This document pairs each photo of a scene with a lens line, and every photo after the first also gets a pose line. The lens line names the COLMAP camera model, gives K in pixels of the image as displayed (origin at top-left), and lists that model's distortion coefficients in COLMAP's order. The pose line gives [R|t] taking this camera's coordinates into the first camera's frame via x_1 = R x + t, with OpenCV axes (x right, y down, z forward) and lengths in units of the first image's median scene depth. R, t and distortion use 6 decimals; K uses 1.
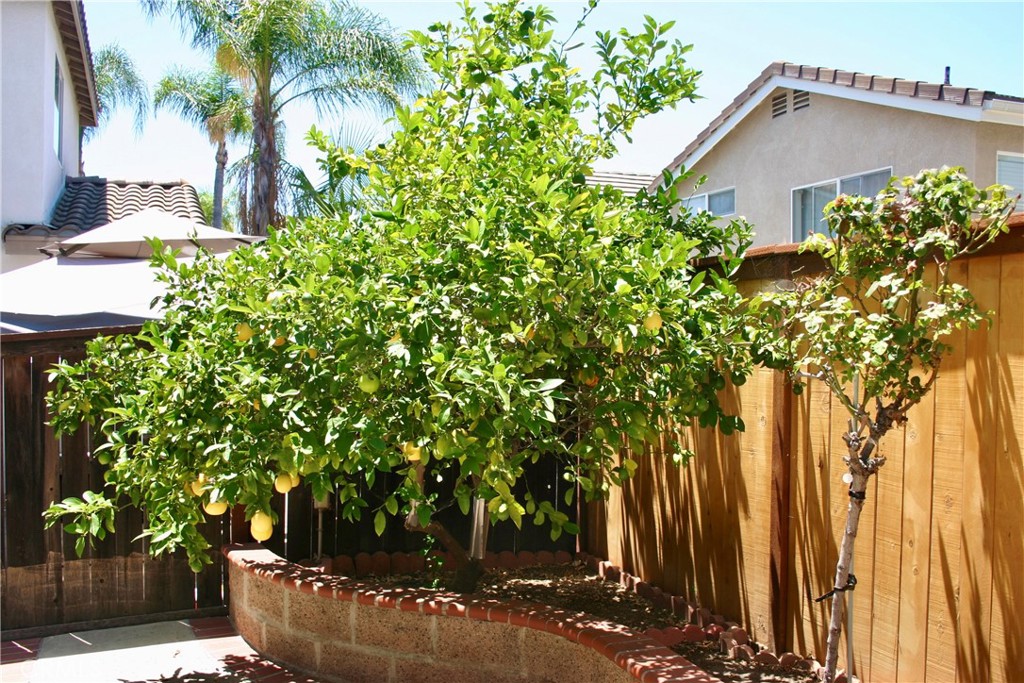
lens RADIAL K [[966.7, 0, 510.0], [0, 966.7, 360.5], [0, 0, 1]] dist [-0.063274, 0.005202]
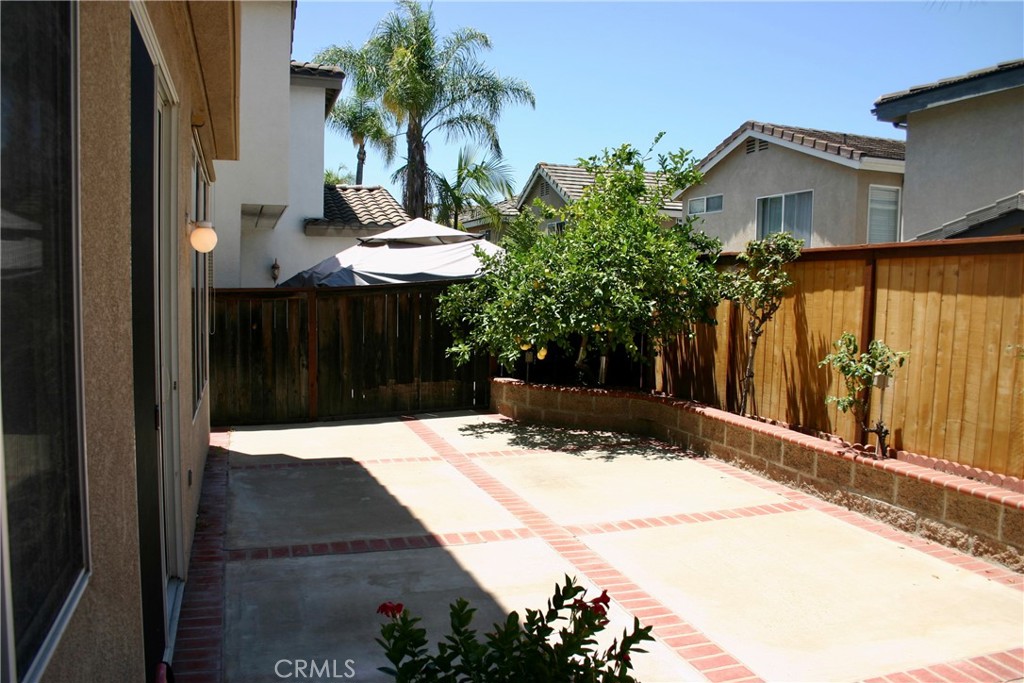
lens RADIAL K [[819.1, 0, 510.3], [0, 819.1, 355.9], [0, 0, 1]] dist [-0.149631, 0.127833]
pose [[0.999423, 0.012735, -0.031481, -0.232840], [-0.010696, 0.997886, 0.064110, 0.022839], [0.032231, -0.063736, 0.997446, -1.149452]]
